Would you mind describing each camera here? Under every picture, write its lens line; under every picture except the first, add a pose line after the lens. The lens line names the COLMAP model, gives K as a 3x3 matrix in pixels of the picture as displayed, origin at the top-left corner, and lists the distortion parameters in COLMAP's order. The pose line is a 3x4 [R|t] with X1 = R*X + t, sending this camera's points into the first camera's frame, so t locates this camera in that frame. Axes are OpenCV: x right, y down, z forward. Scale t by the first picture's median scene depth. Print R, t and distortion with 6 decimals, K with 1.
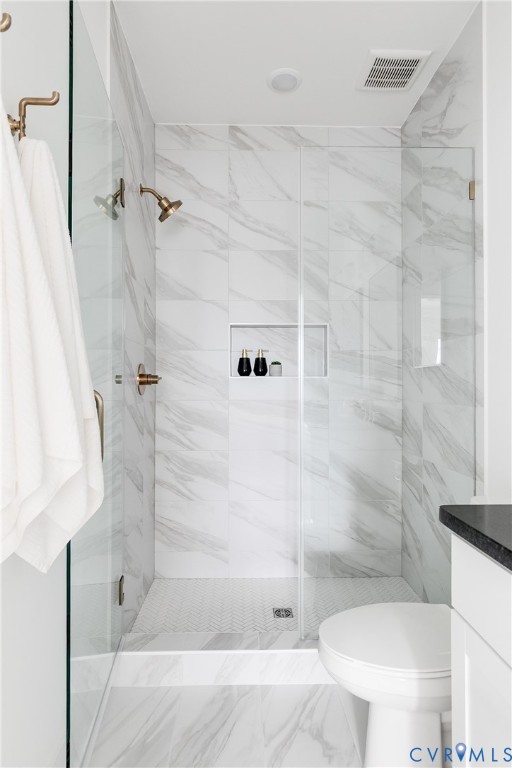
lens RADIAL K [[455.6, 0, 257.3], [0, 455.6, 381.7], [0, 0, 1]] dist [0.002599, 0.000756]
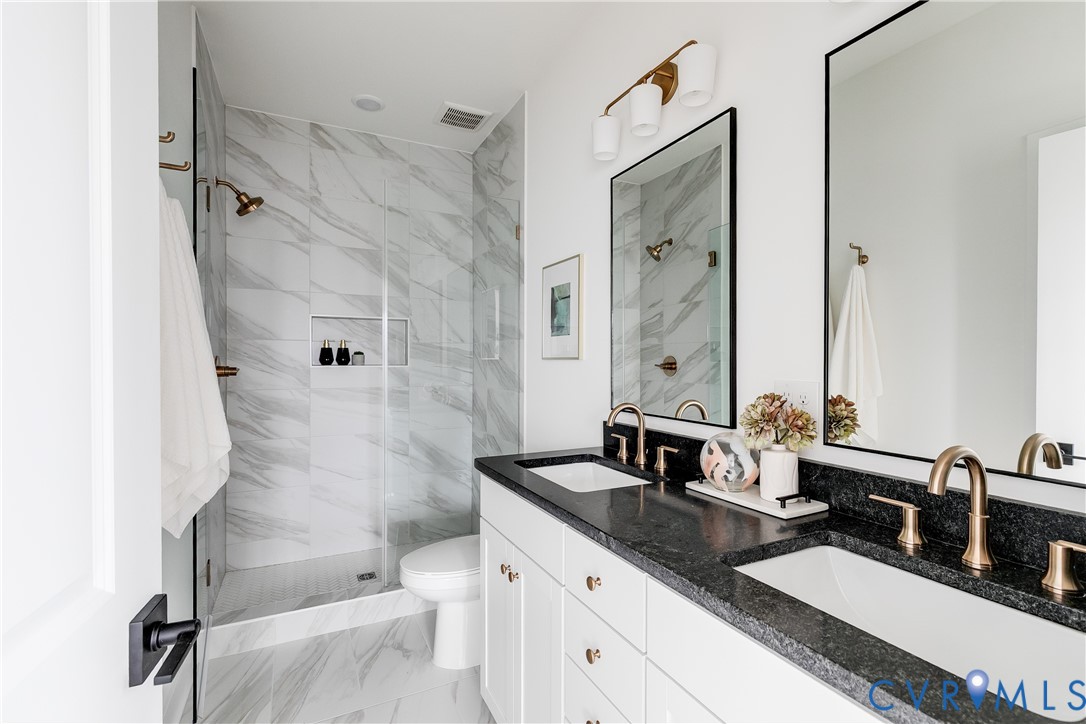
lens RADIAL K [[483.9, 0, 547.3], [0, 483.9, 362.4], [0, 0, 1]] dist [0.002081, -0.000673]
pose [[0.908446, 0.000902, 0.418002, -0.033180], [-0.004840, 0.999953, 0.008359, -0.031472], [-0.417975, -0.009617, 0.908408, -0.231332]]
